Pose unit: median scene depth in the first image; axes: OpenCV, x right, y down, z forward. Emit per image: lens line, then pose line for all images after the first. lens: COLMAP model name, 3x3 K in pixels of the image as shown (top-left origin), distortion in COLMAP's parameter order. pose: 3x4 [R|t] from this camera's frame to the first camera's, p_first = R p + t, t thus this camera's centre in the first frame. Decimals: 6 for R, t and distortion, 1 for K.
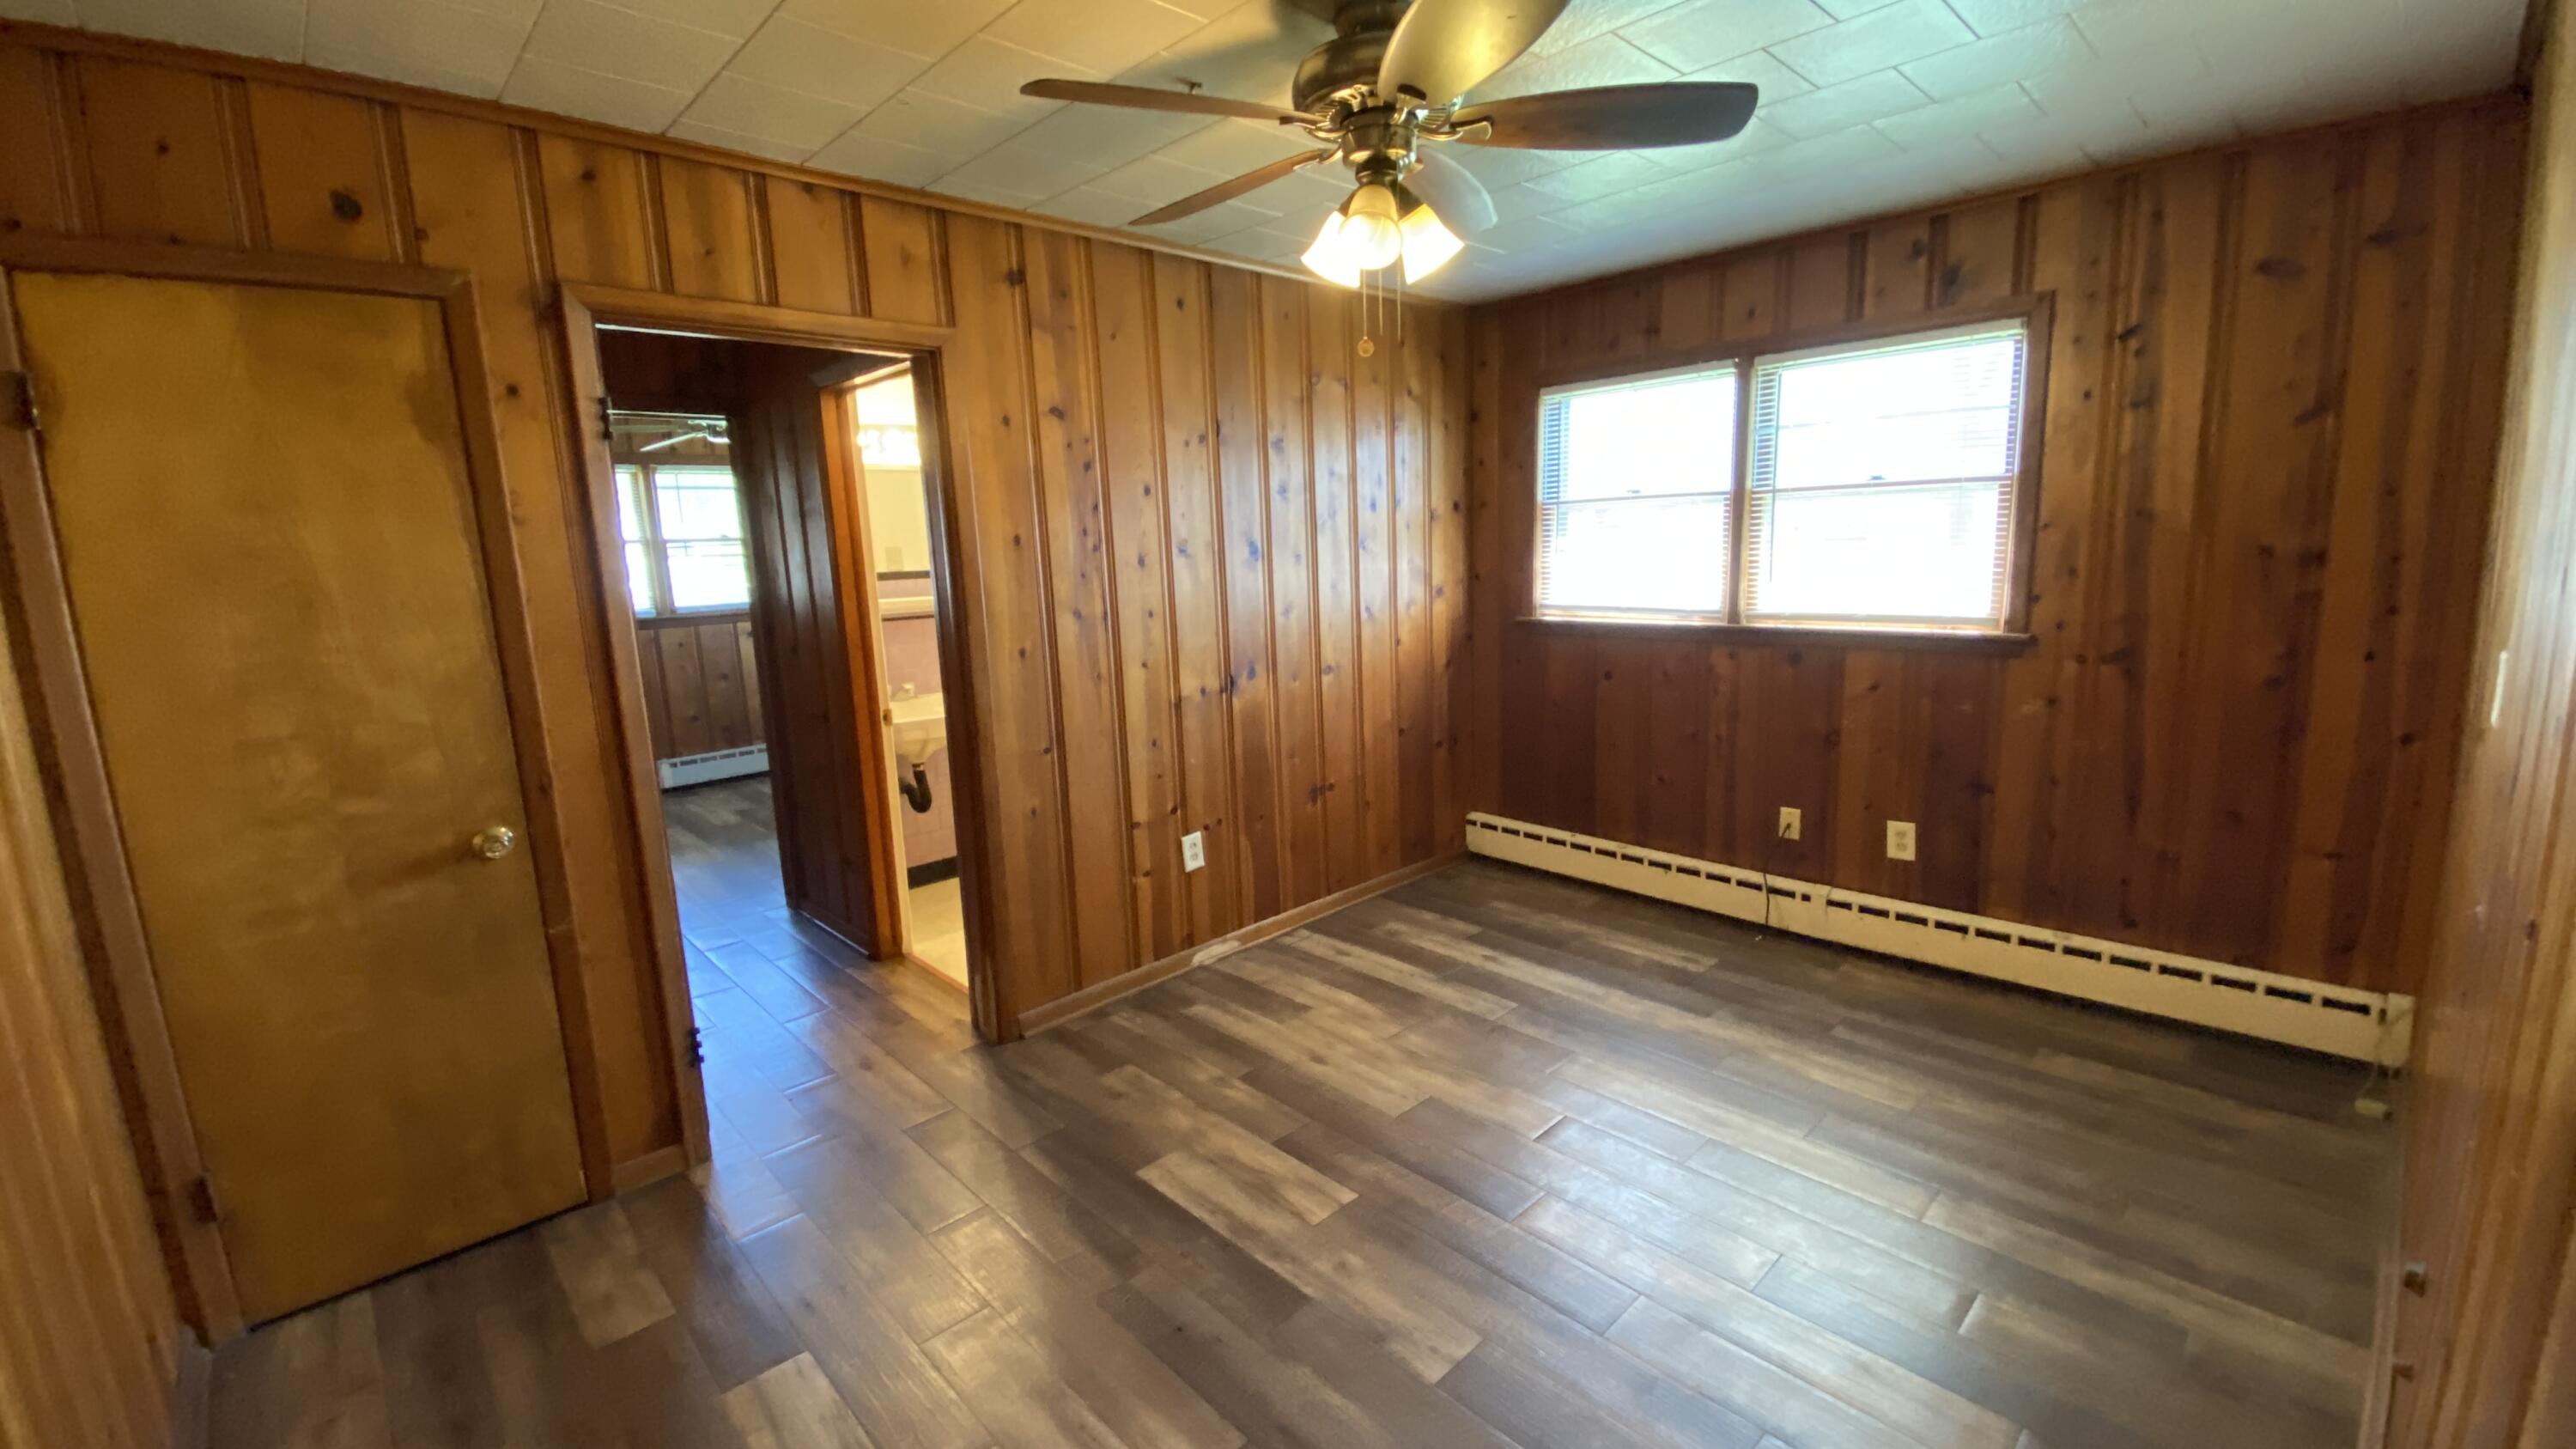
lens RADIAL K [[1029.9, 0, 1292.8], [0, 1029.9, 735.7], [0, 0, 1]] dist [0.007087, -0.005518]
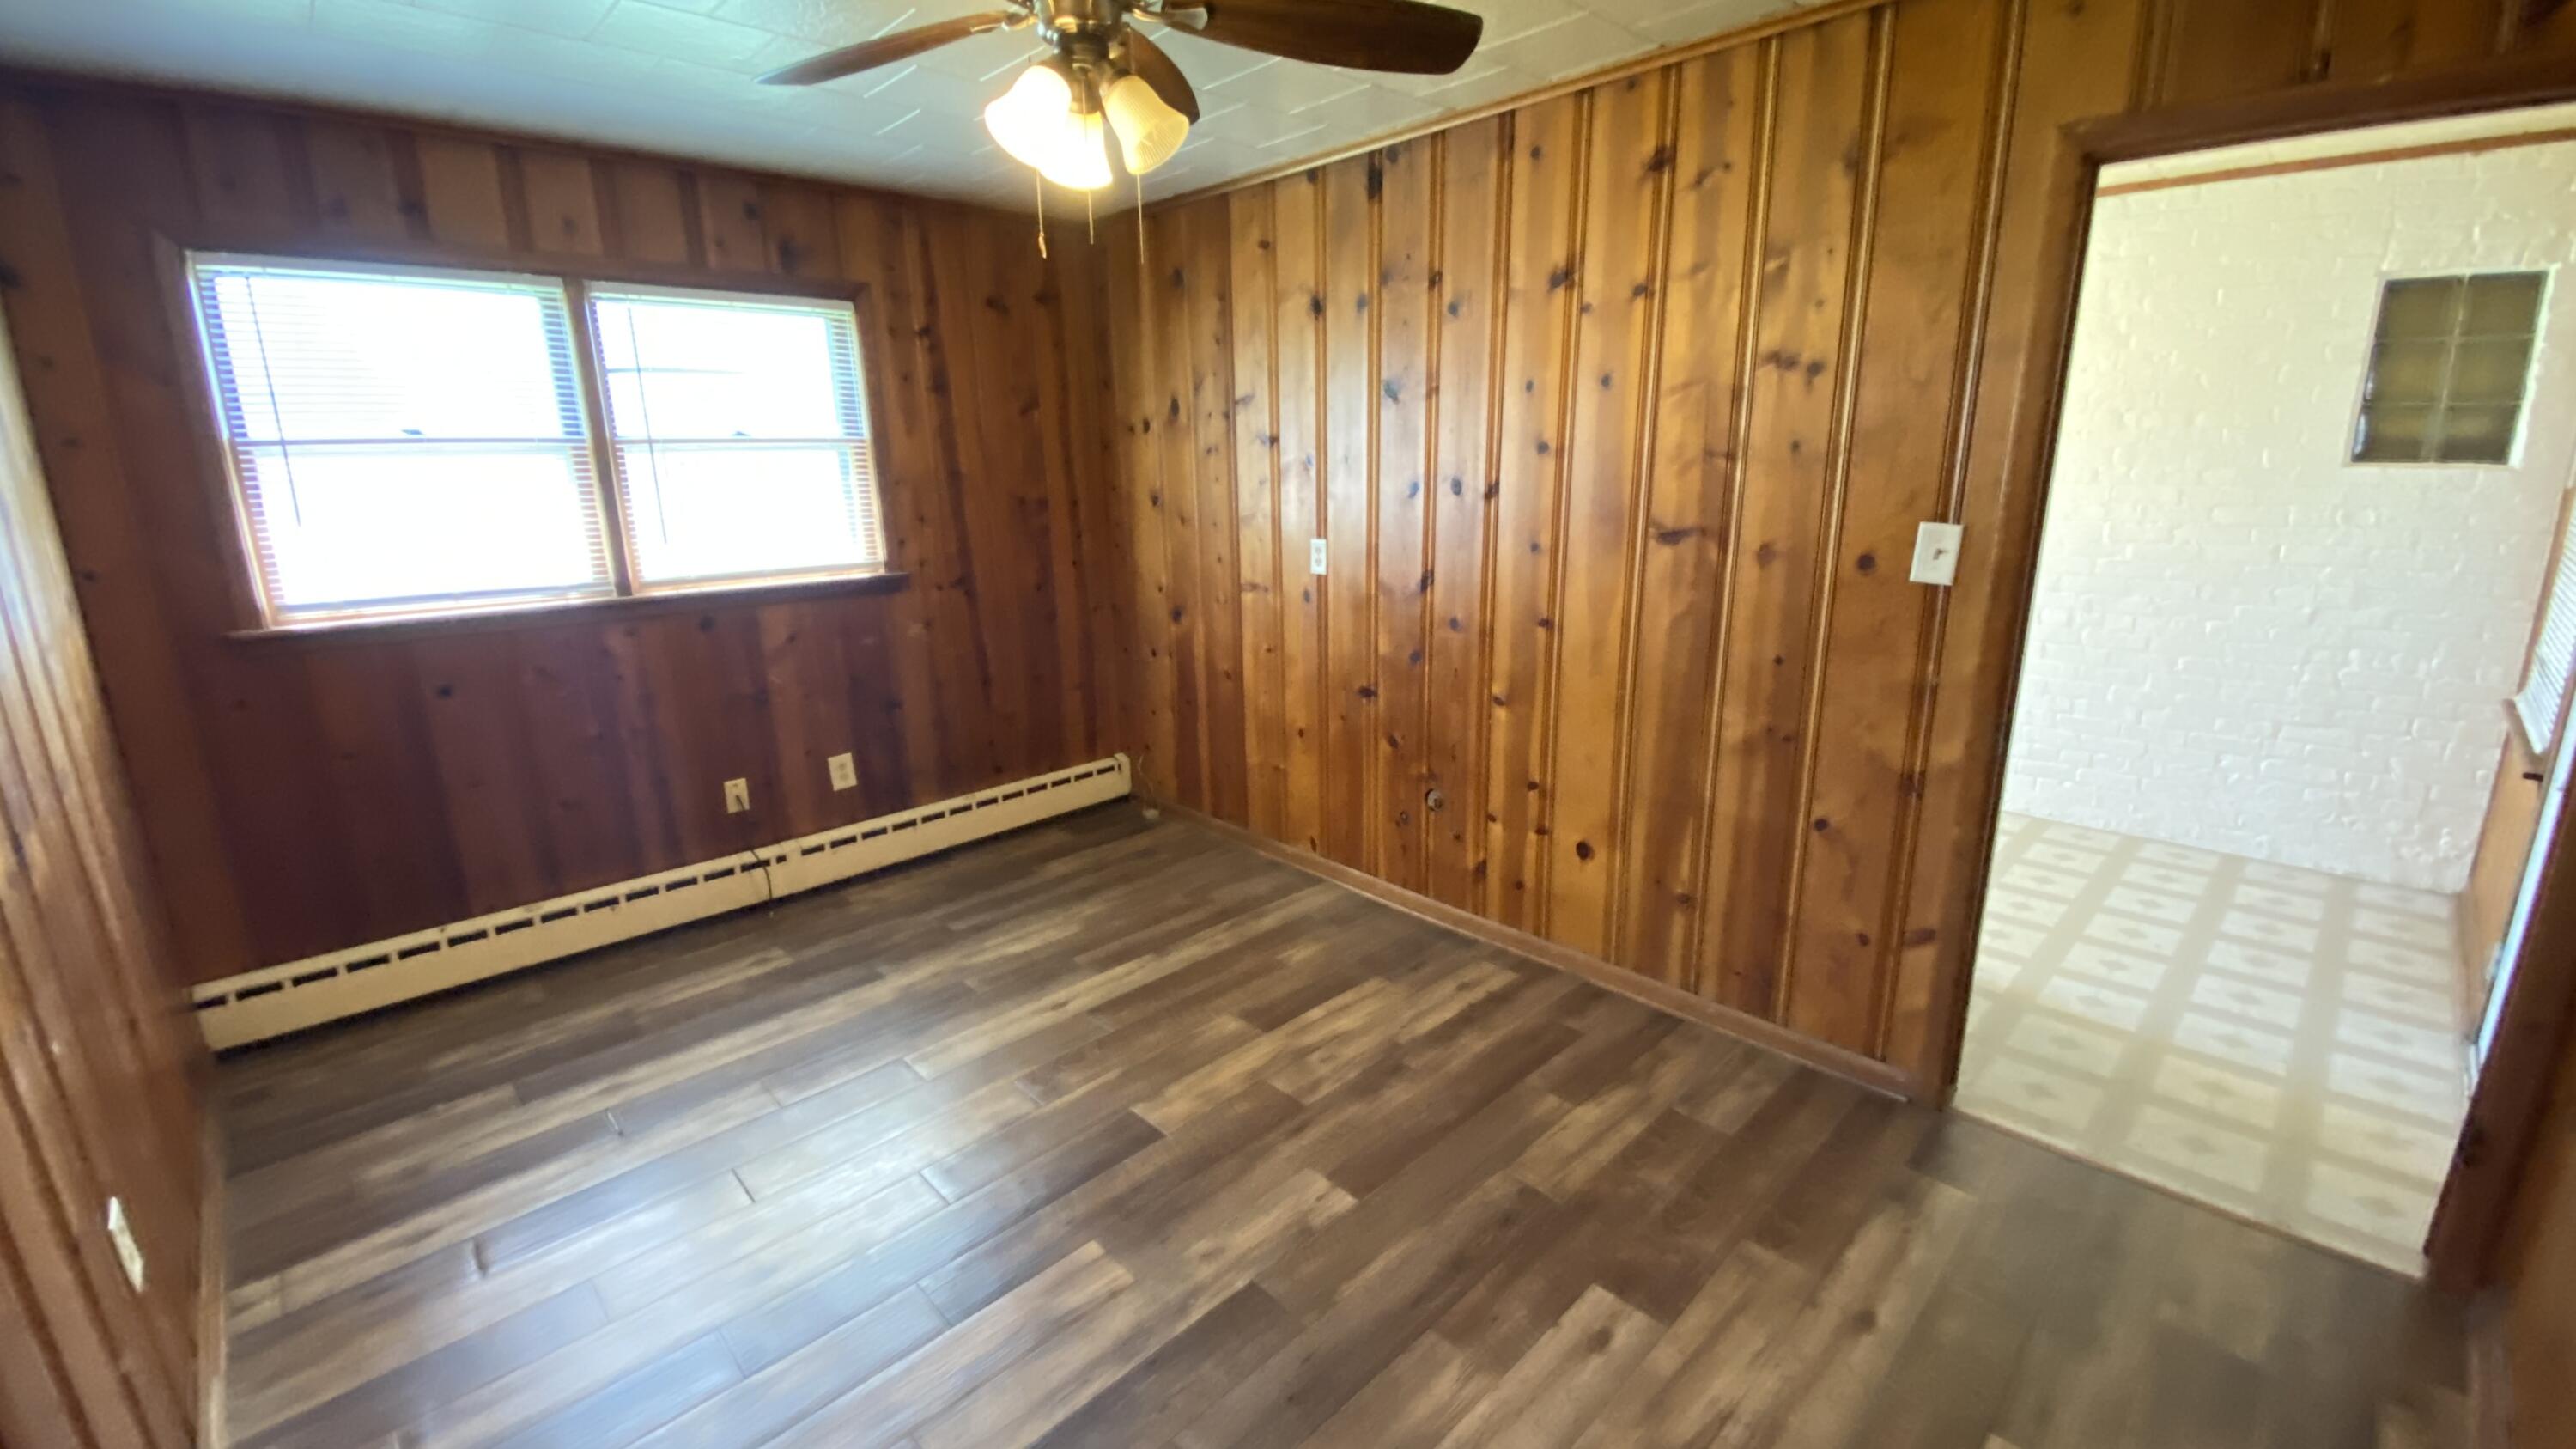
lens RADIAL K [[986.9, 0, 1332.7], [0, 986.9, 694.5], [0, 0, 1]] dist [0.010756, -0.000146]
pose [[-0.005980, -0.195529, 0.980680, -0.428920], [0.207224, 0.959167, 0.192503, -0.071505], [-0.978275, 0.204372, 0.034782, 0.440726]]
